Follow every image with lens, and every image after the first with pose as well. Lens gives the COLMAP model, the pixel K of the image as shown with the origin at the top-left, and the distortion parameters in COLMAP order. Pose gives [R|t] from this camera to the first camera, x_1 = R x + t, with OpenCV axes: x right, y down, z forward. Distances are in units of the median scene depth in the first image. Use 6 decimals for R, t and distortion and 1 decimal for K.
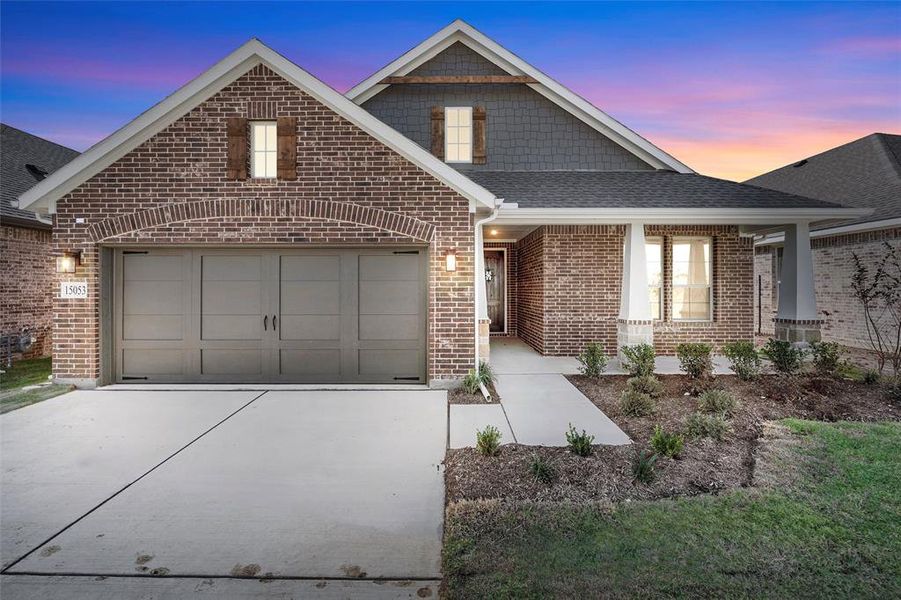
lens RADIAL K [[360.1, 0, 451.1], [0, 360.1, 285.9], [0, 0, 1]] dist [-0.000218, -0.000259]
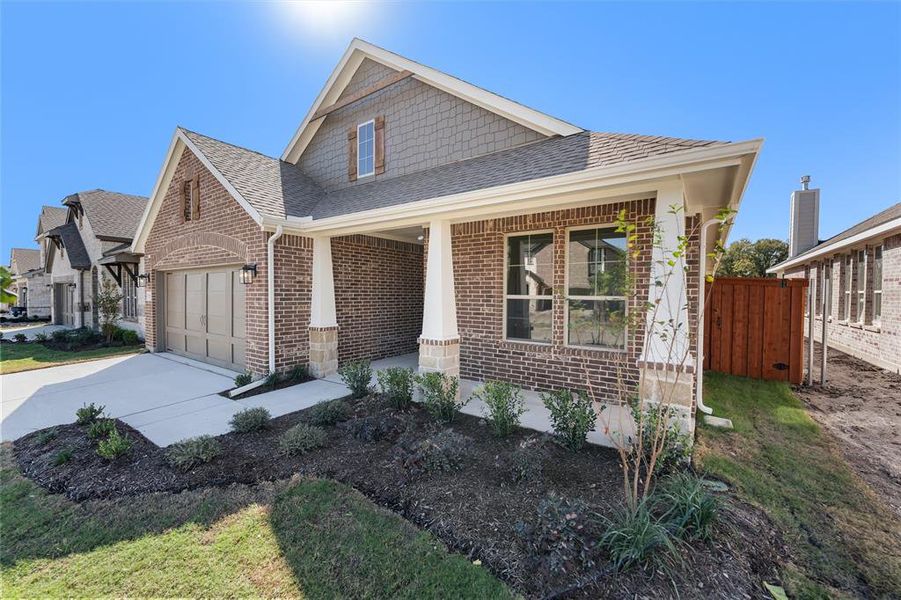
lens RADIAL K [[360.1, 0, 451.5], [0, 360.1, 300.3], [0, 0, 1]] dist [-0.000218, -0.000259]
pose [[0.820403, 0.016656, -0.571544, 0.958588], [0.000115, 0.999571, 0.029294, -0.016732], [0.571786, -0.024098, 0.820049, 0.331814]]
